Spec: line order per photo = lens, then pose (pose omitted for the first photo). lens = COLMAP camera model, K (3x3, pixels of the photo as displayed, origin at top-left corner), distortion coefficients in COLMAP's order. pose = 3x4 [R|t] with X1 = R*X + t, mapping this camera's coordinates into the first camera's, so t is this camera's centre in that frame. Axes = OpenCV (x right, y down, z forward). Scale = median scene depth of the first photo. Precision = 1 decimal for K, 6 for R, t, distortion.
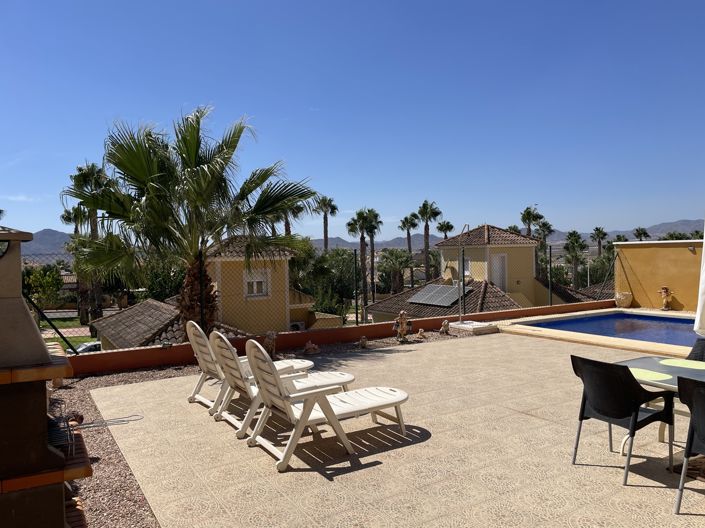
lens RADIAL K [[532.8, 0, 352.7], [0, 532.8, 264.0], [0, 0, 1]] dist [0.086281, -0.107965]
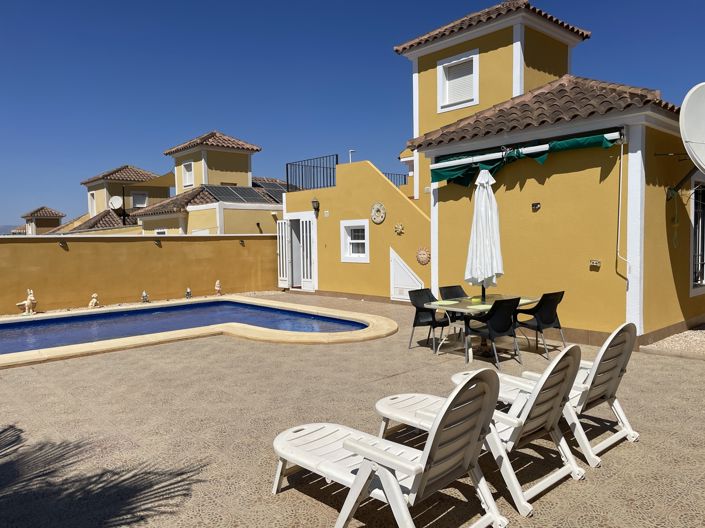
lens RADIAL K [[532.8, 0, 354.7], [0, 532.8, 265.6], [0, 0, 1]] dist [0.086281, -0.107965]
pose [[-0.176177, -0.036803, 0.983670, -0.851125], [0.045817, 0.997911, 0.045541, -0.016783], [-0.983292, 0.053092, -0.174123, 1.372087]]
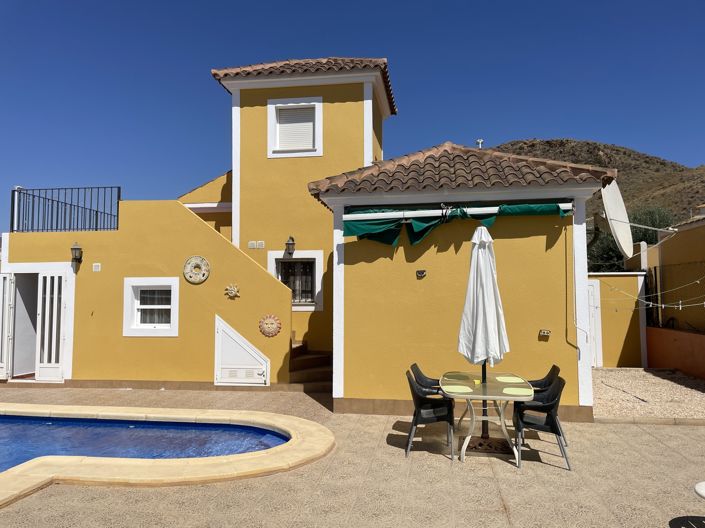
lens RADIAL K [[532.8, 0, 348.2], [0, 532.8, 261.4], [0, 0, 1]] dist [0.086281, -0.107965]
pose [[-0.750023, 0.058454, 0.658823, -0.054405], [0.030267, 0.998077, -0.054098, -0.054522], [-0.660718, -0.020634, -0.750350, 1.901559]]
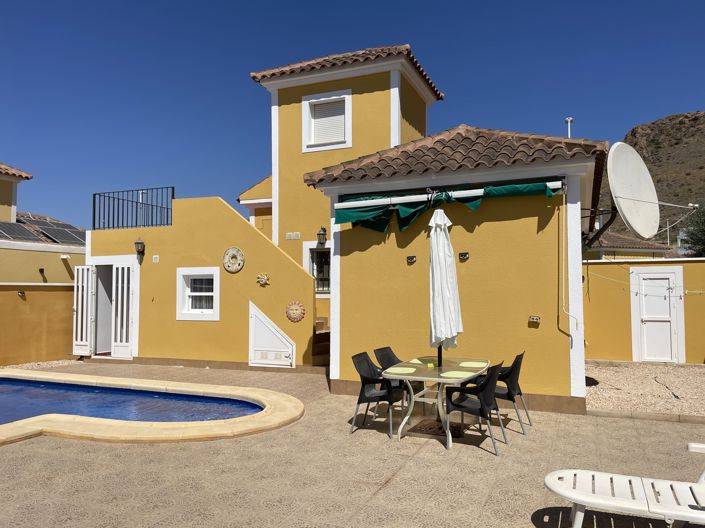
lens RADIAL K [[532.8, 0, 353.7], [0, 532.8, 267.2], [0, 0, 1]] dist [0.086281, -0.107965]
pose [[-0.572422, 0.050861, 0.818380, -0.359276], [0.032761, 0.998696, -0.039153, -0.018799], [-0.819304, 0.004399, -0.573342, 1.628664]]
